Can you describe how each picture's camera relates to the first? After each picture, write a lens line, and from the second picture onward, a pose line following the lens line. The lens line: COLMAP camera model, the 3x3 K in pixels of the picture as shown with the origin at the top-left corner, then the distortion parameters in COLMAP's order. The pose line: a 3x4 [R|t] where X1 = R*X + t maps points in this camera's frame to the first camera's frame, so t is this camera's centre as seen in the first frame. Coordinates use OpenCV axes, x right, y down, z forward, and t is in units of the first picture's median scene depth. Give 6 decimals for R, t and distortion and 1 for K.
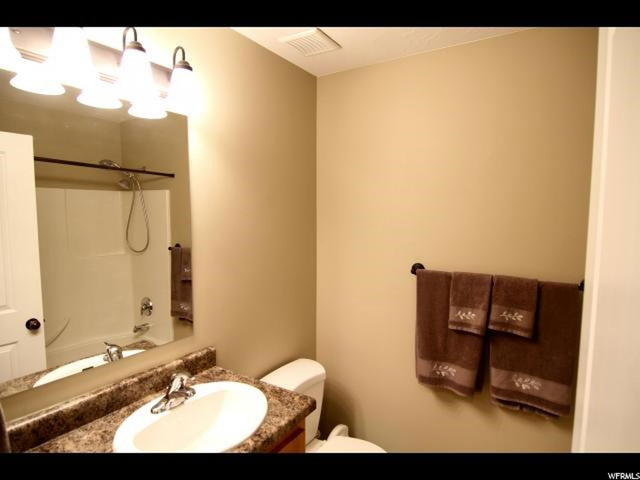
lens RADIAL K [[365.4, 0, 317.5], [0, 365.4, 244.8], [0, 0, 1]] dist [-0.019585, 0.000121]
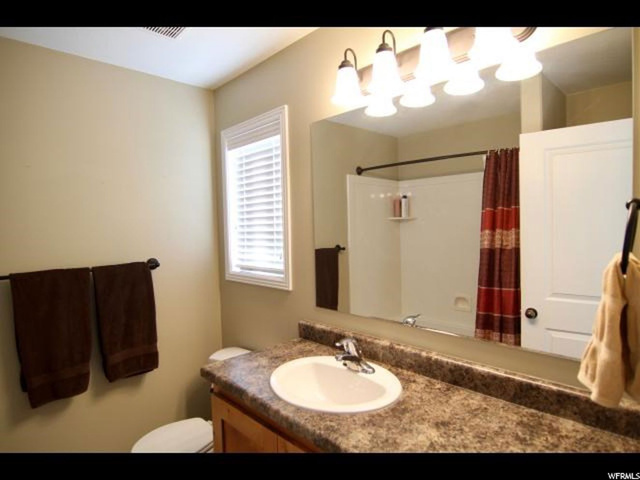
lens RADIAL K [[365.4, 0, 317.5], [0, 365.4, 244.8], [0, 0, 1]] dist [-0.019585, 0.000121]
pose [[-0.273063, 0.104985, -0.956250, 0.487540], [-0.015343, 0.993425, 0.113448, -0.052409], [0.961874, 0.045650, -0.269657, 0.829466]]
